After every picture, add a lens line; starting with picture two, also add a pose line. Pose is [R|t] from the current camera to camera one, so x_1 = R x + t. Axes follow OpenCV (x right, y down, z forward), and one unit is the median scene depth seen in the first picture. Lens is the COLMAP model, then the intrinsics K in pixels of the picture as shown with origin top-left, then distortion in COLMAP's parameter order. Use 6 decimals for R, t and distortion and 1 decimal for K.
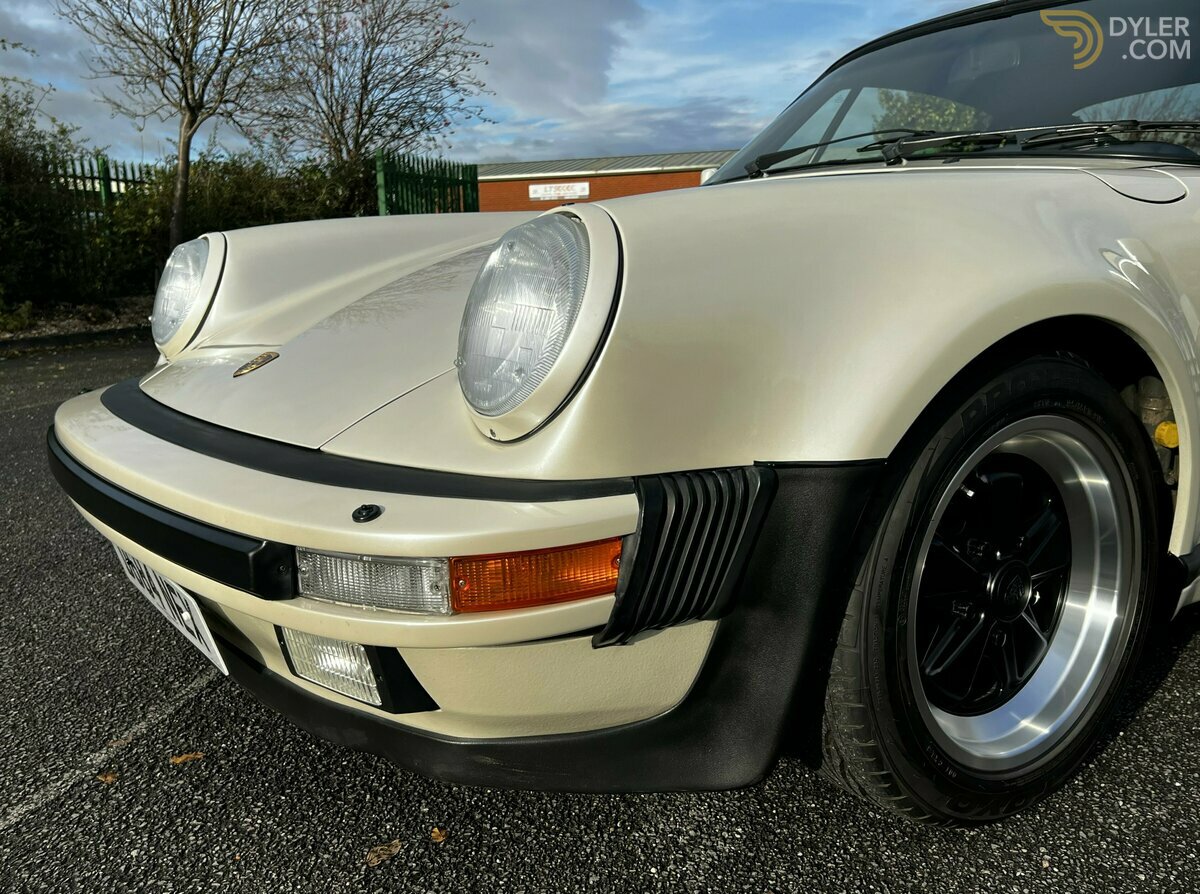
lens RADIAL K [[1087.2, 0, 601.4], [0, 1087.2, 444.3], [0, 0, 1]] dist [0.019961, -0.049446]
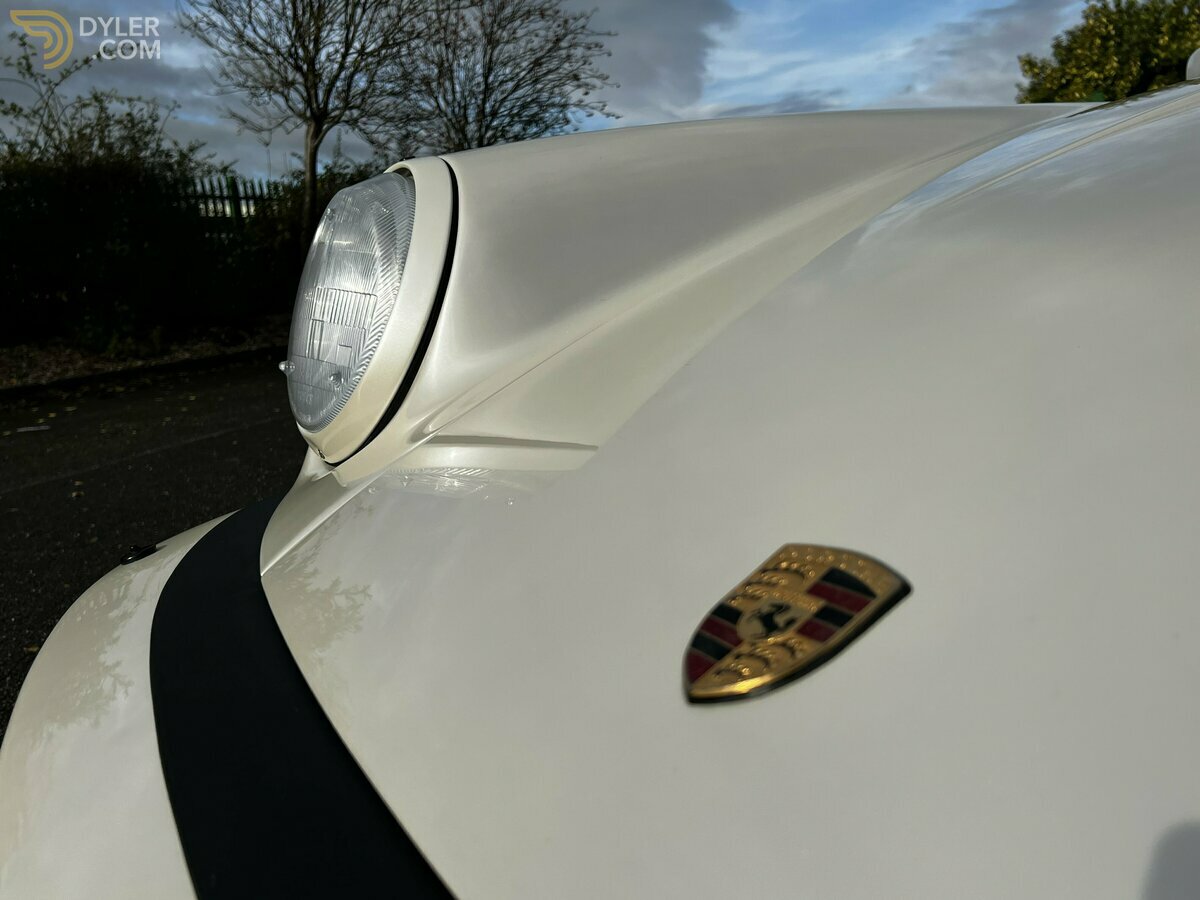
lens RADIAL K [[1037.9, 0, 600.4], [0, 1037.9, 451.0], [0, 0, 1]] dist [-0.011134, -0.014602]
pose [[0.994282, -0.035767, -0.100622, -0.042750], [0.037188, 0.999233, 0.012284, -0.014270], [0.100105, -0.015955, 0.994849, 0.103554]]
